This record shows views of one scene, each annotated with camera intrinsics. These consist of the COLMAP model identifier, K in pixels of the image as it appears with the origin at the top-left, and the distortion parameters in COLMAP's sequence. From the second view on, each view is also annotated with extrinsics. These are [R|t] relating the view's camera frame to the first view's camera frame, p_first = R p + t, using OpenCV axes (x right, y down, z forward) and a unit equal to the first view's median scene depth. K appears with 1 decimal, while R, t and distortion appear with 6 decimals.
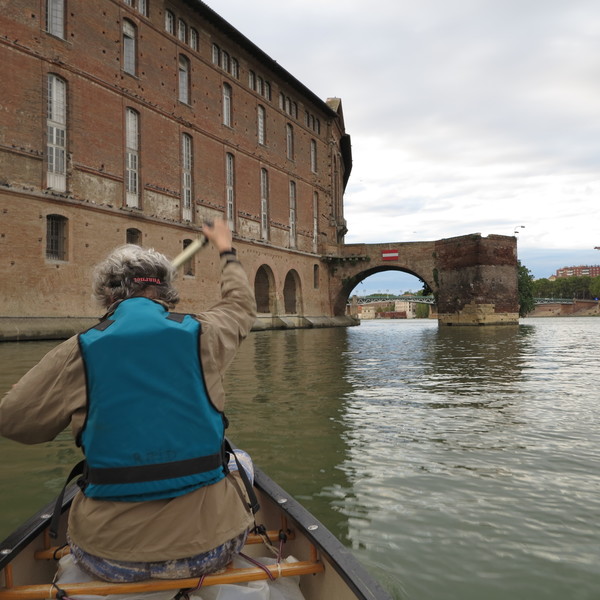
lens RADIAL K [[657.4, 0, 300.0], [0, 657.4, 300.0], [0, 0, 1]] dist [-0.048596, 0.014481]
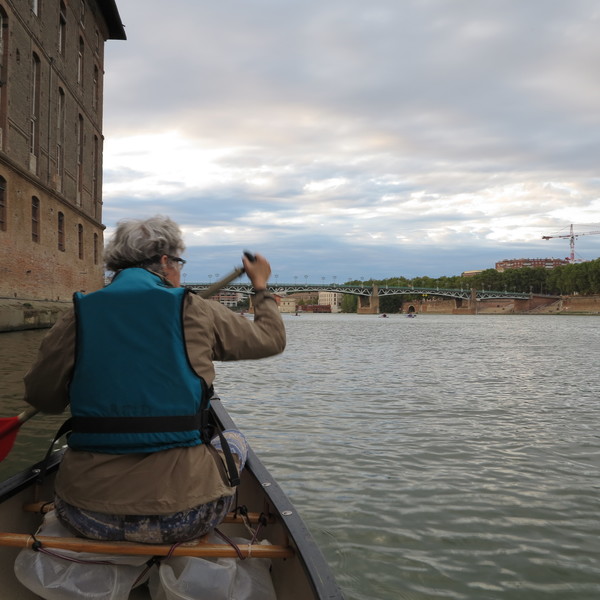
lens RADIAL K [[657.4, 0, 300.0], [0, 657.4, 300.0], [0, 0, 1]] dist [-0.048596, 0.014481]
pose [[0.993501, 0.021558, 0.111765, 0.226430], [-0.022738, 0.999698, 0.009292, 0.037227], [-0.111531, -0.011773, 0.993691, 1.299558]]
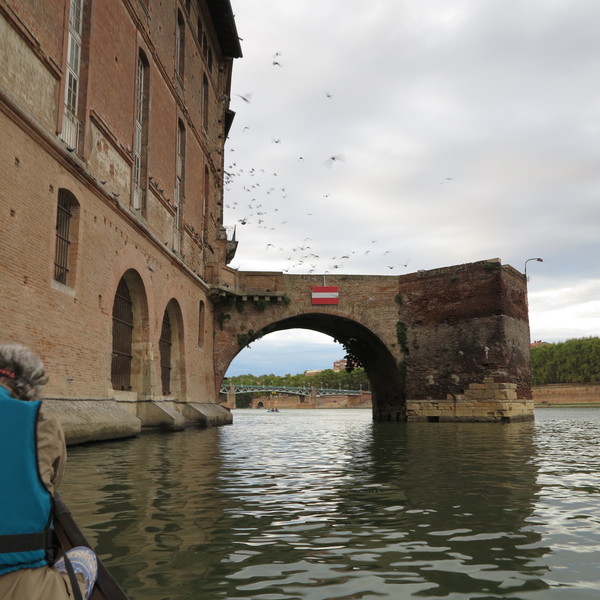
lens RADIAL K [[657.4, 0, 300.0], [0, 657.4, 300.0], [0, 0, 1]] dist [-0.048596, 0.014481]
pose [[0.940146, 0.065032, 0.334508, -0.075314], [-0.019121, 0.990142, -0.138755, 0.015526], [-0.340234, 0.124054, 0.932122, 0.483023]]
